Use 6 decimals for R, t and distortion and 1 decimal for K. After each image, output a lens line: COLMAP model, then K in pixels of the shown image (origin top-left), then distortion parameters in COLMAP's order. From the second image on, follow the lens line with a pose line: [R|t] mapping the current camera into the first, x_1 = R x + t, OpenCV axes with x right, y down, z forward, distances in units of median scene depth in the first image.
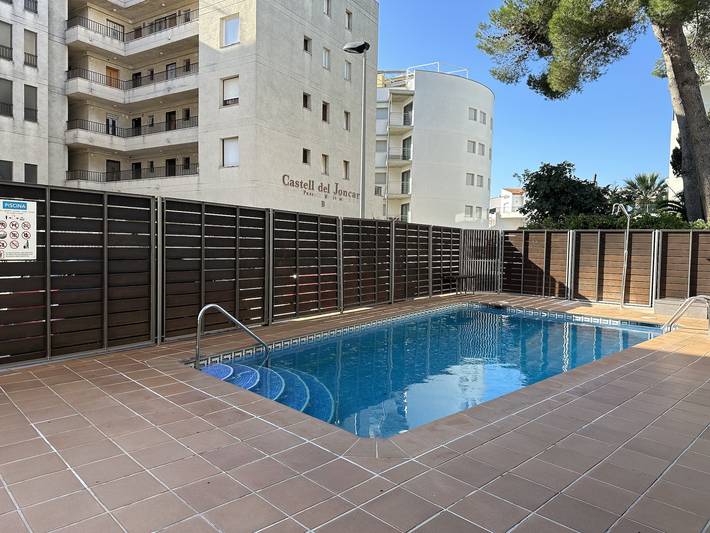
lens RADIAL K [[508.5, 0, 355.0], [0, 508.5, 265.8], [0, 0, 1]] dist [0.002259, -0.000603]
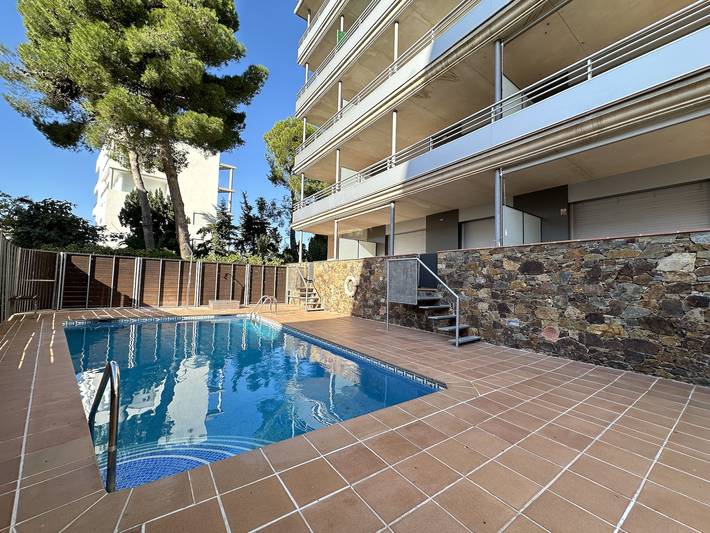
lens RADIAL K [[282.3, 0, 355.2], [0, 282.3, 266.3], [0, 0, 1]] dist [-0.000604, 0.000113]
pose [[0.138845, 0.039173, 0.989539, -0.260688], [0.014573, 0.999028, -0.041594, -0.005608], [-0.990207, 0.020196, 0.138139, 0.321864]]
